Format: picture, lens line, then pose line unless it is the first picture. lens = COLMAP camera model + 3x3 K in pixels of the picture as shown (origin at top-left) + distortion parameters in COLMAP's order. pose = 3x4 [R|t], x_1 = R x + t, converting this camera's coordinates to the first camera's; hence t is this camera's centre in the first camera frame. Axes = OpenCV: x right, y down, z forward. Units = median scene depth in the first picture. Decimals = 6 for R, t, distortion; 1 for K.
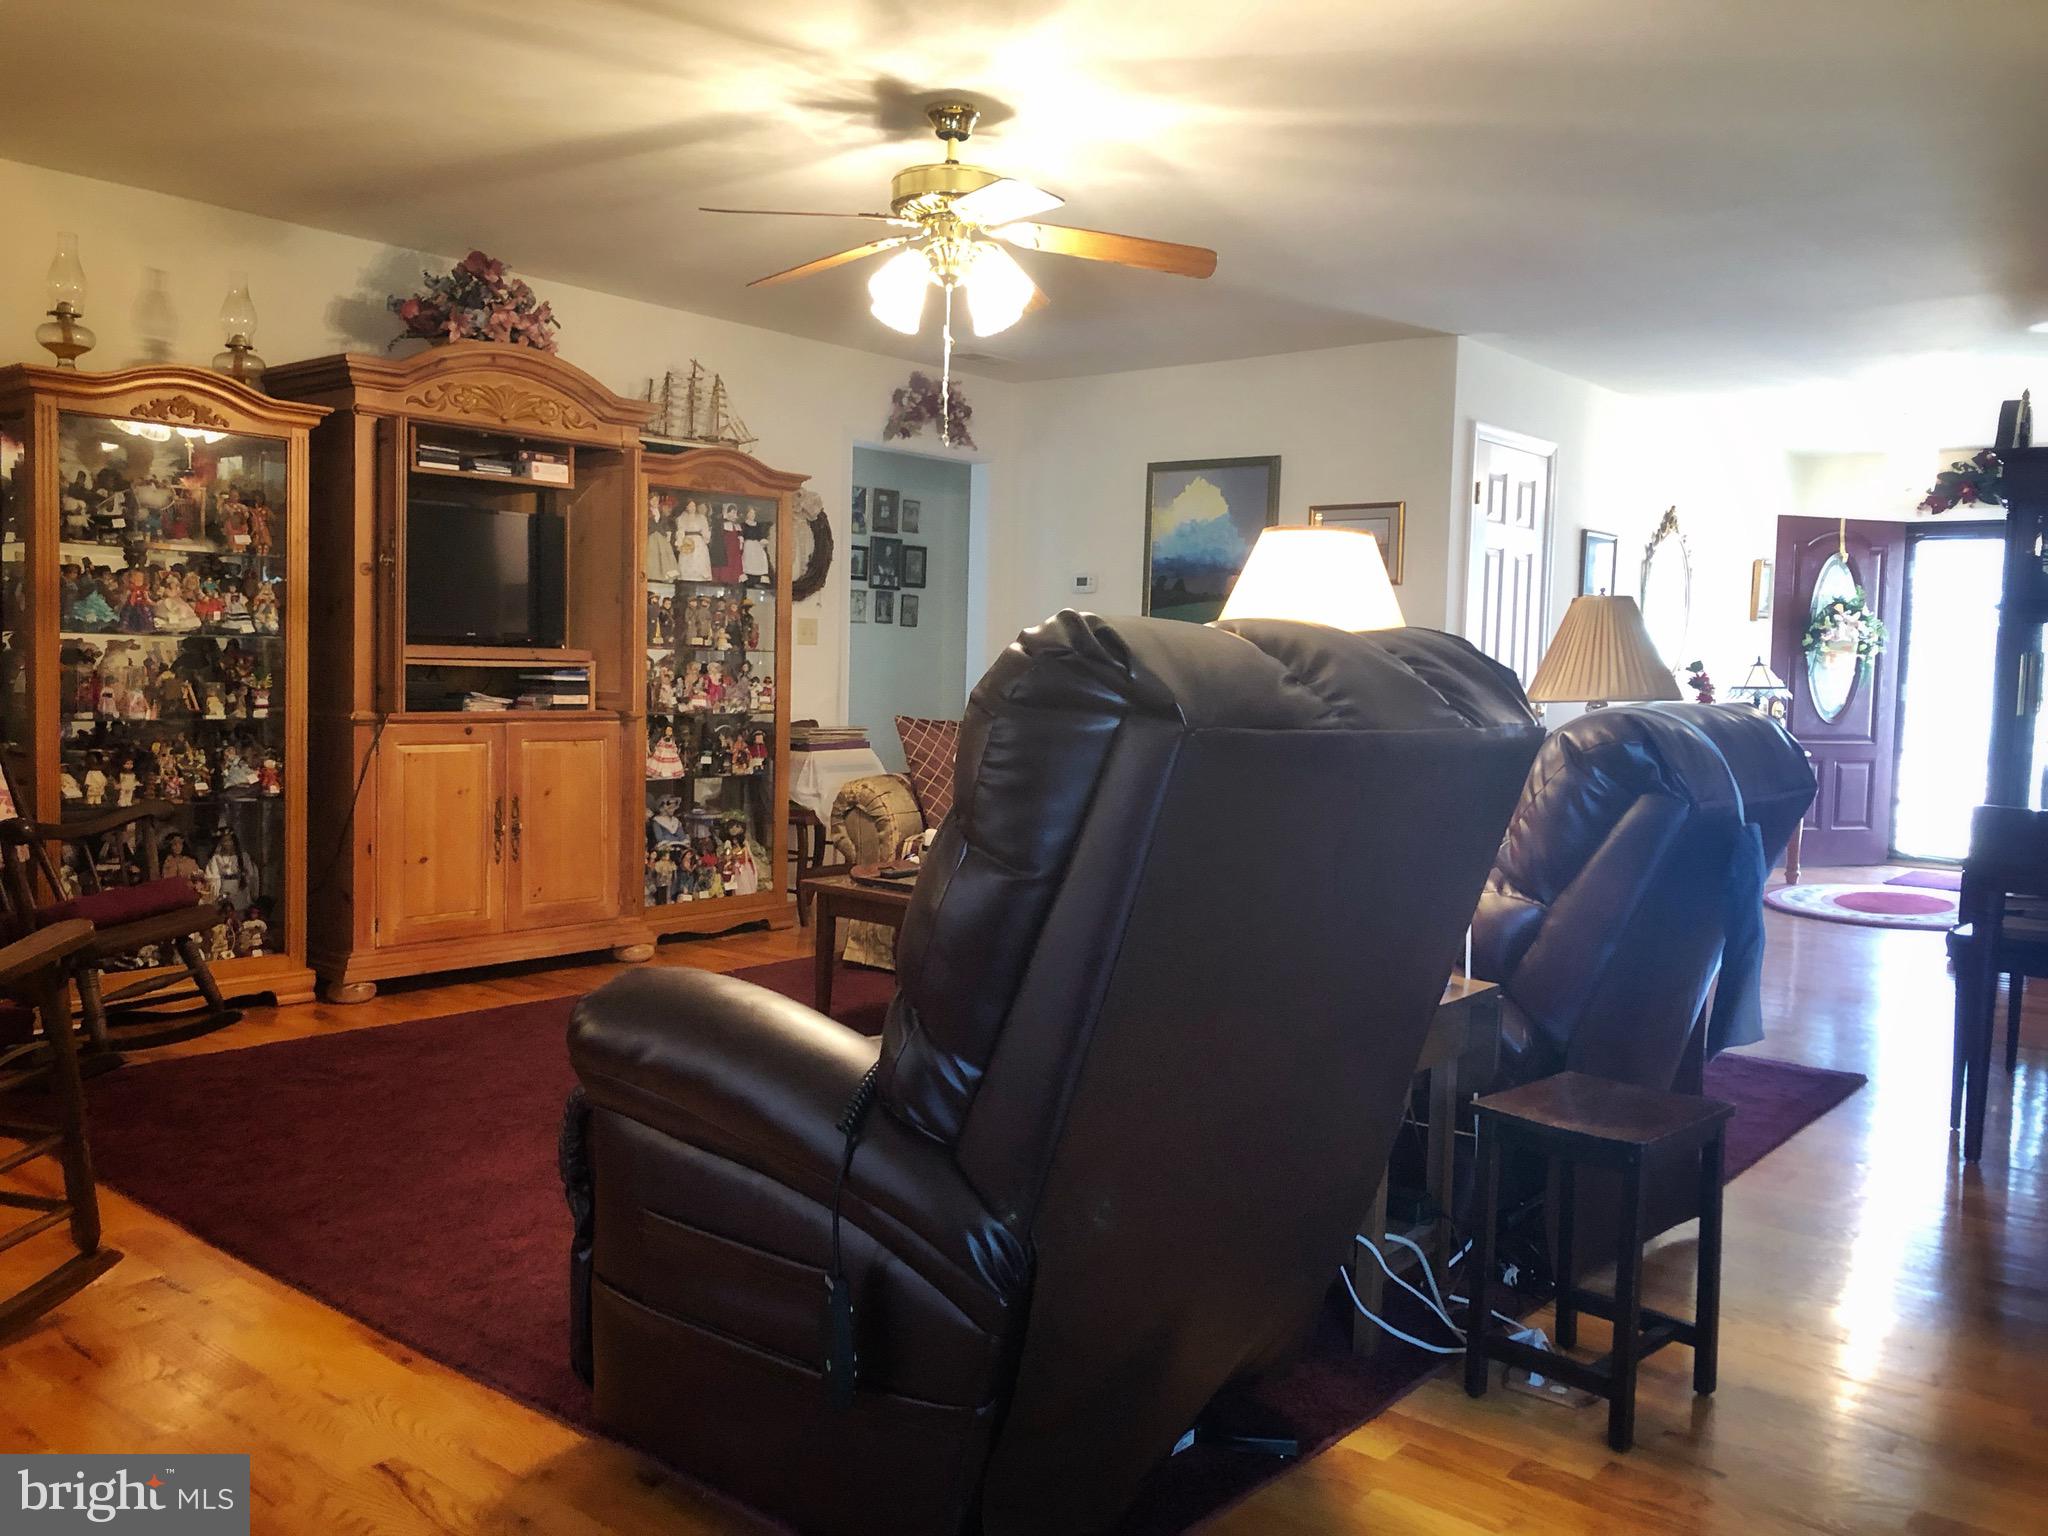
lens RADIAL K [[1670.6, 0, 1008.1], [0, 1670.6, 763.4], [0, 0, 1]] dist [-0.032216, 0.057500]
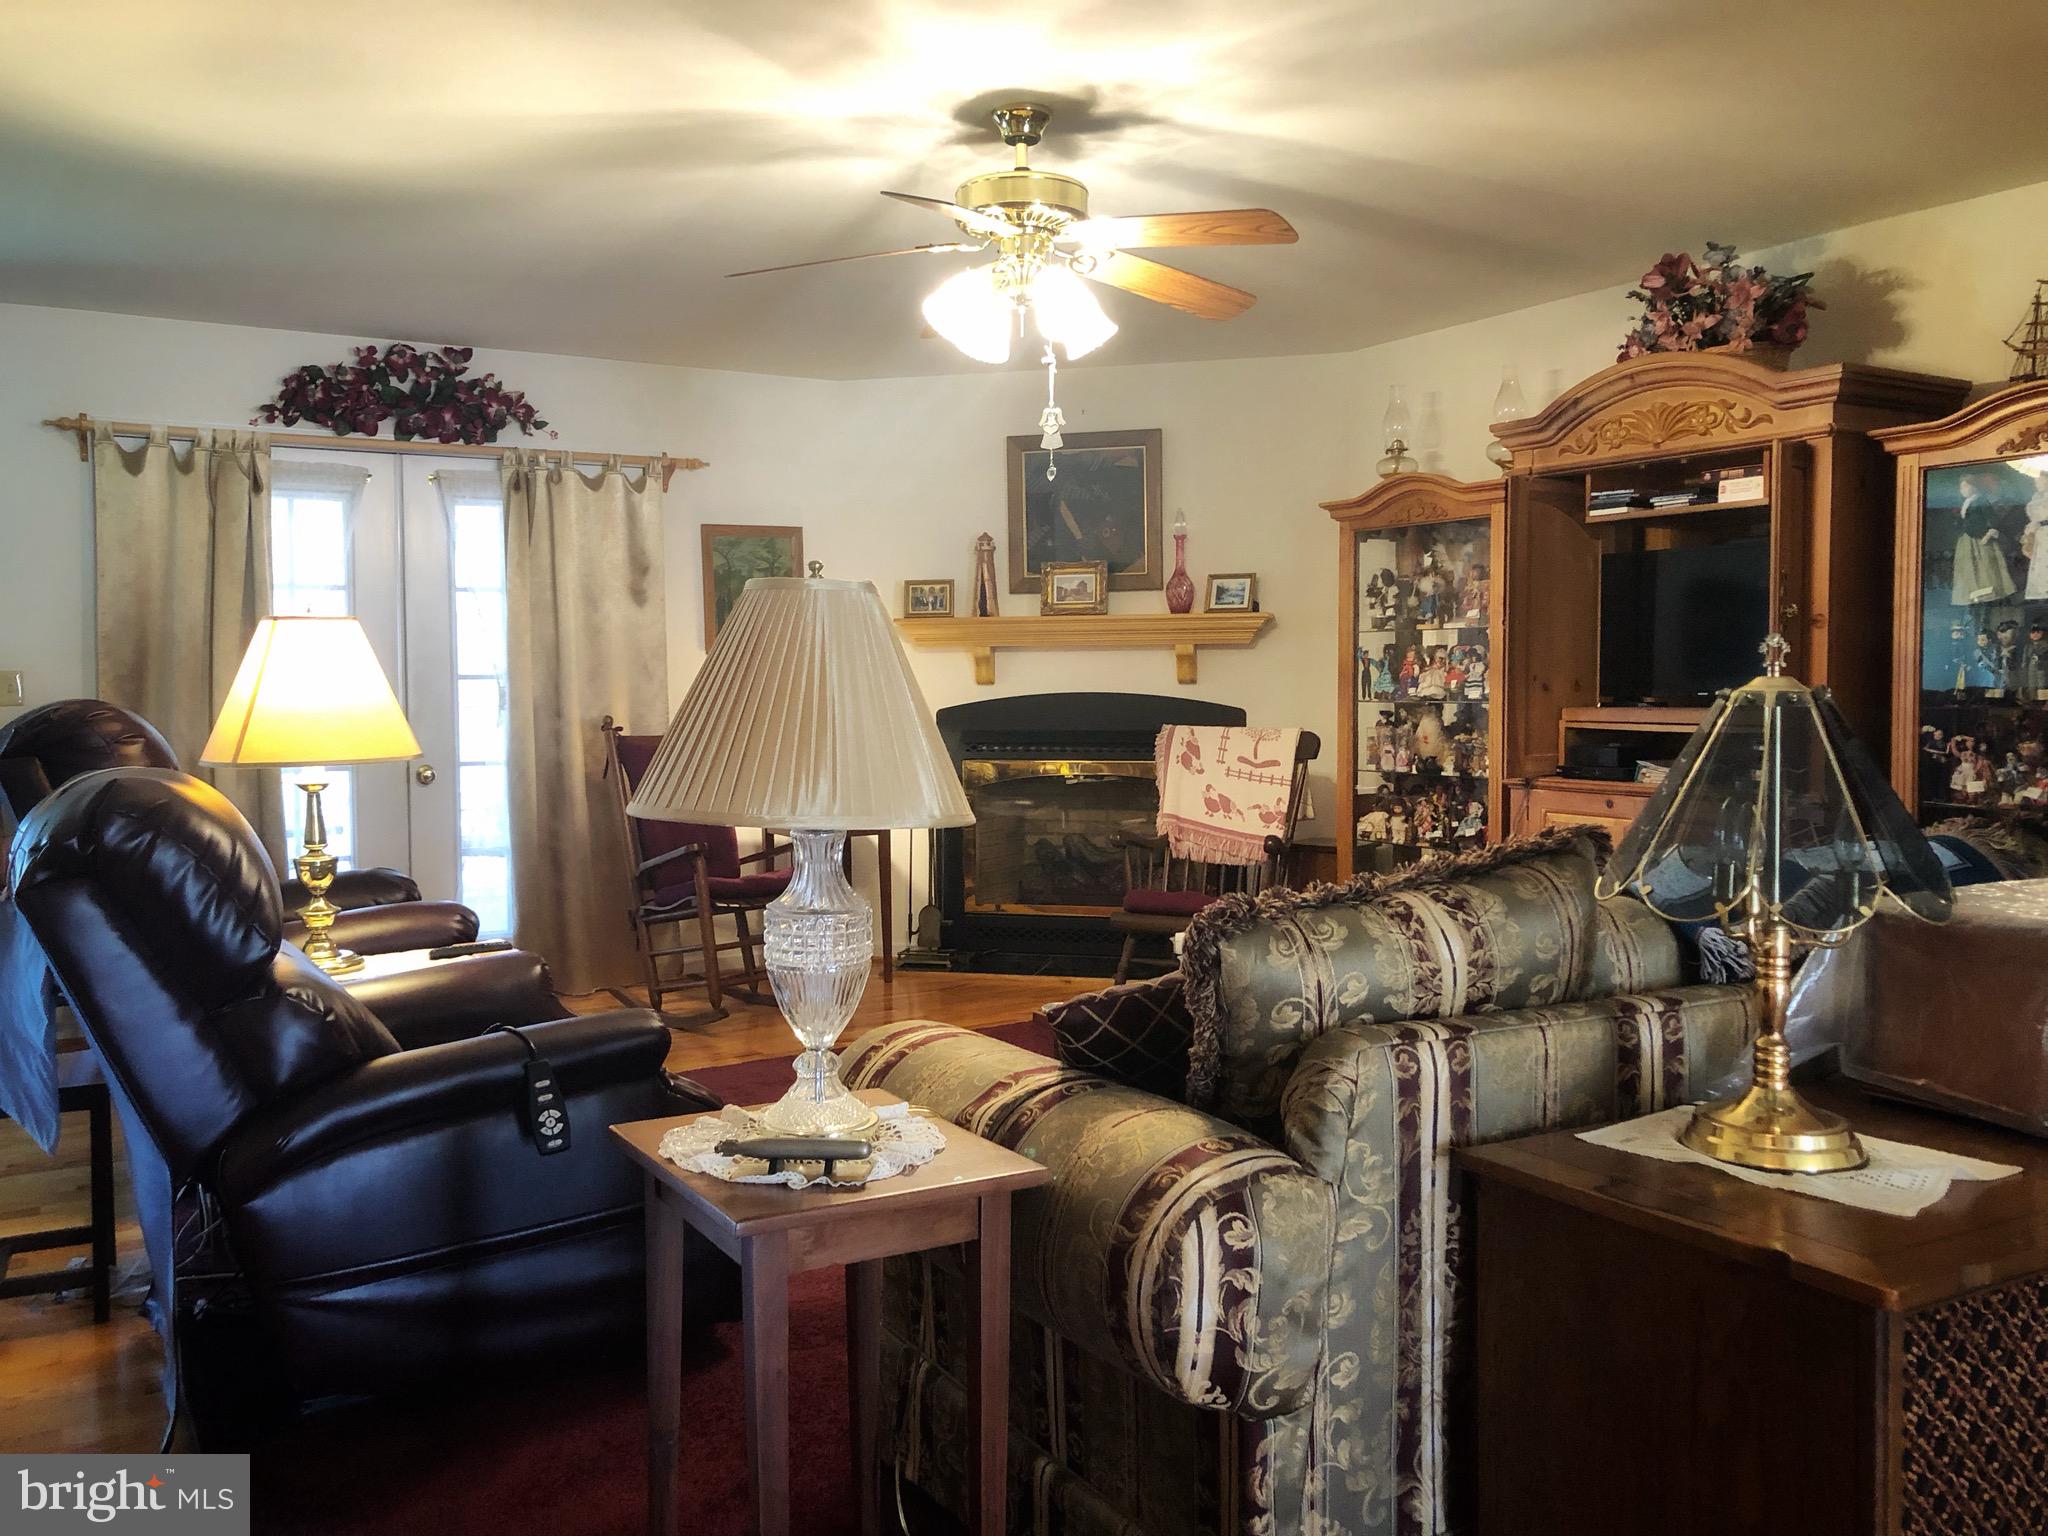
lens RADIAL K [[1670.6, 0, 1004.5], [0, 1670.6, 767.0], [0, 0, 1]] dist [-0.032216, 0.057500]
pose [[-0.316447, 0.026276, -0.948246, 0.605475], [-0.063045, 0.996824, 0.048661, -0.060249], [0.946513, 0.075181, -0.313785, 0.945000]]
